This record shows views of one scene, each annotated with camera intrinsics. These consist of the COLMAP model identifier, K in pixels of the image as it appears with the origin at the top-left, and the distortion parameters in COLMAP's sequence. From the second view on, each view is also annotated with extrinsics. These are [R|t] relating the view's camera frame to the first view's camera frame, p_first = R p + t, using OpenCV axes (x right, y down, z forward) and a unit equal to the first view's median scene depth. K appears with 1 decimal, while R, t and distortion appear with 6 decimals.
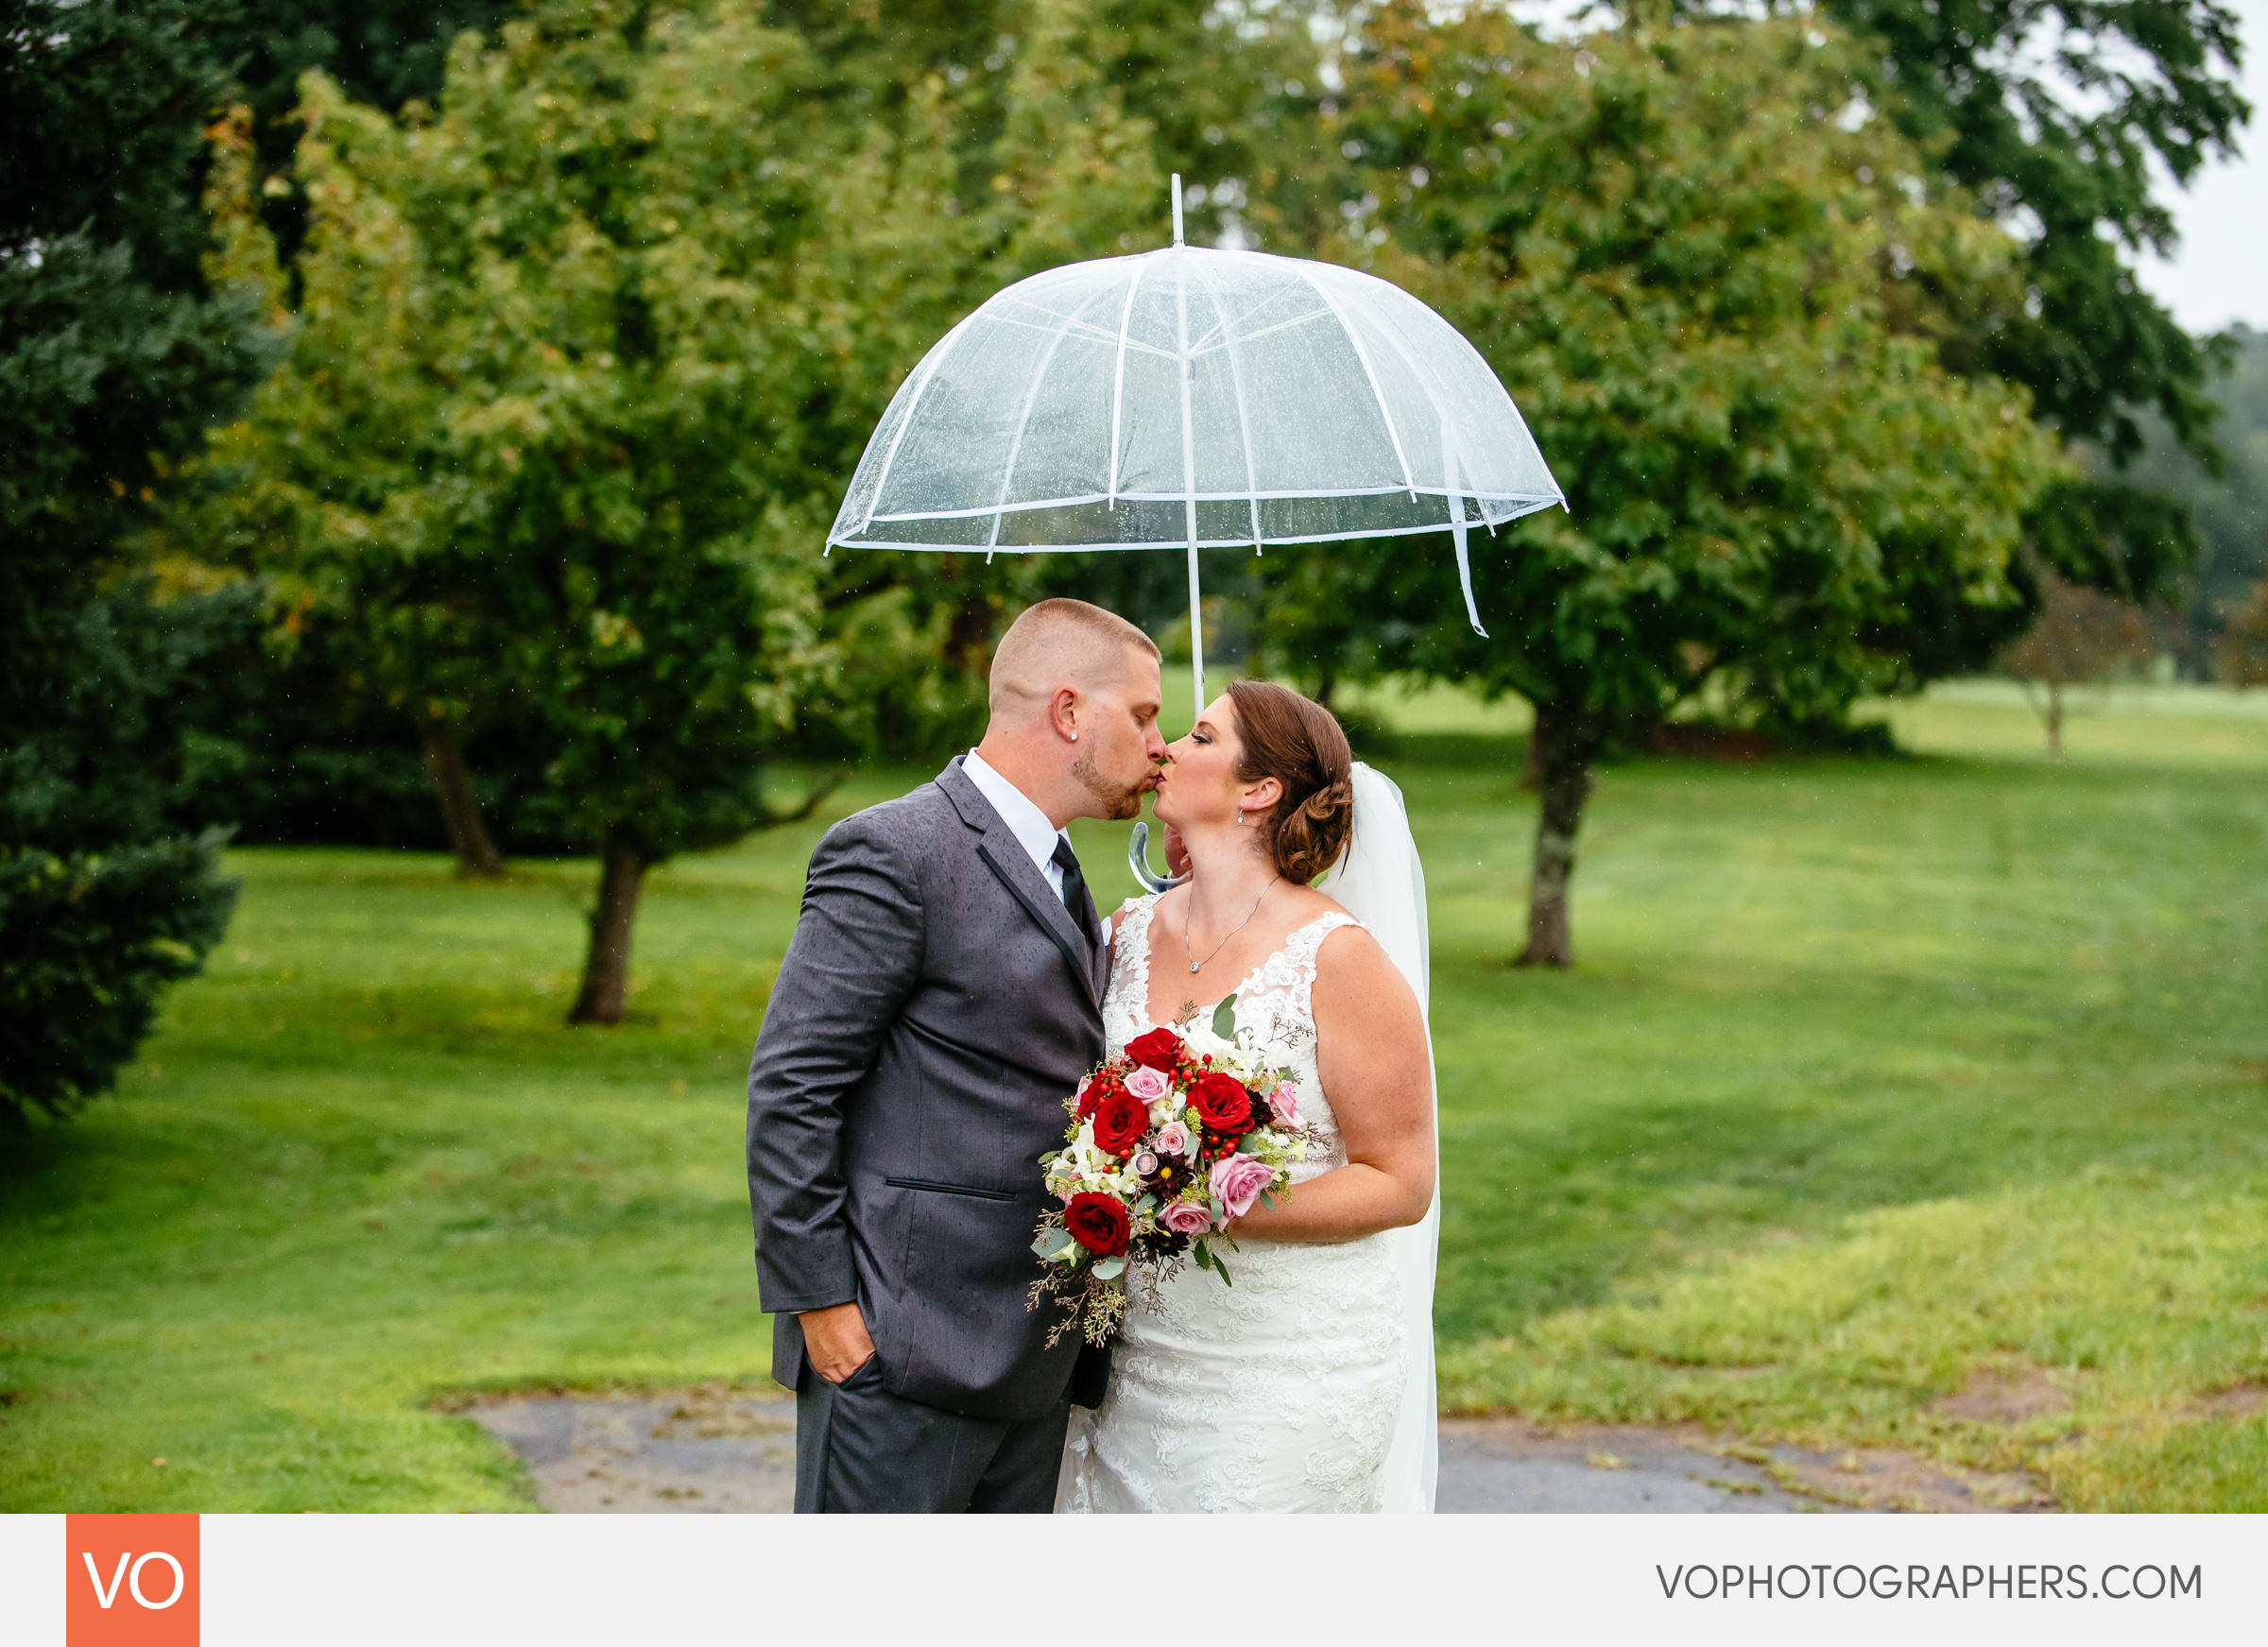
lens RADIAL K [[5506.8, 0, 1134.0], [0, 5506.8, 823.5], [0, 0, 1]] dist [-0.041262, -0.152761]
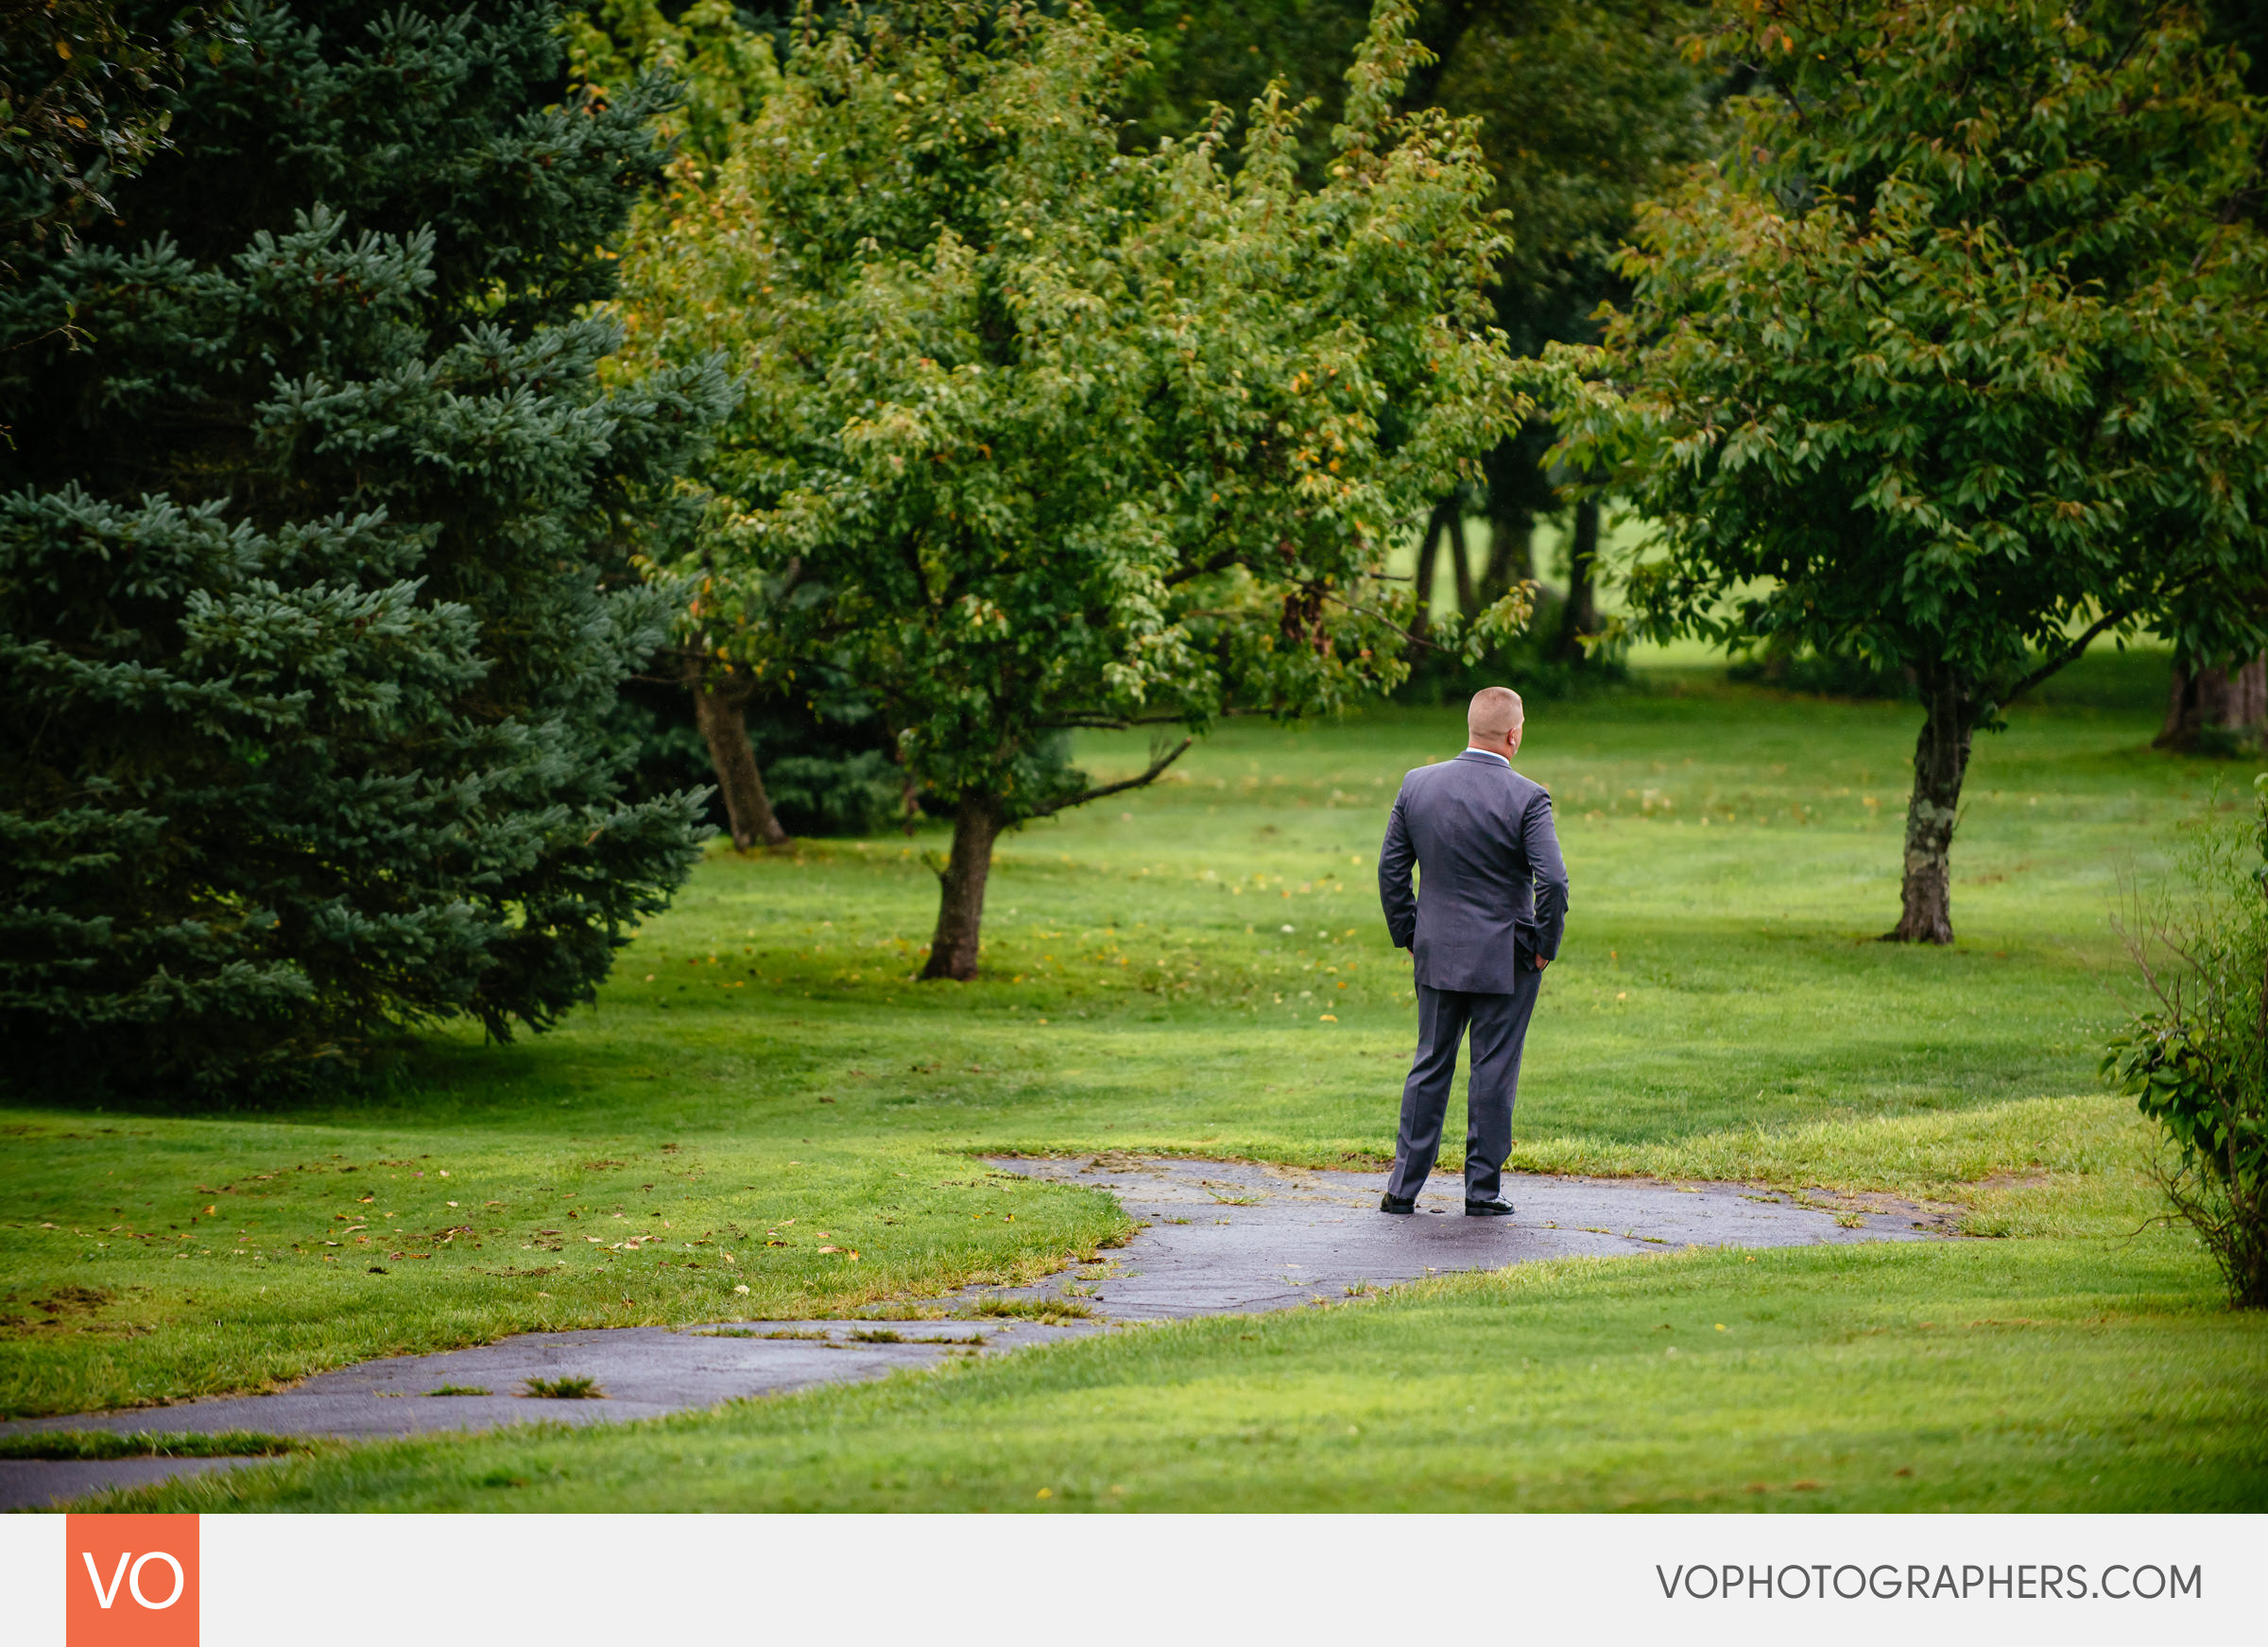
lens RADIAL K [[13852.4, 0, 1134.0], [0, 13852.4, 823.5], [0, 0, 1]] dist [0.235874, 2.435528]
pose [[0.998723, 0.000846, -0.050508, 0.074929], [-0.000849, 1.000000, -0.000039, 0.007239], [0.050508, 0.000081, 0.998724, -1.738713]]
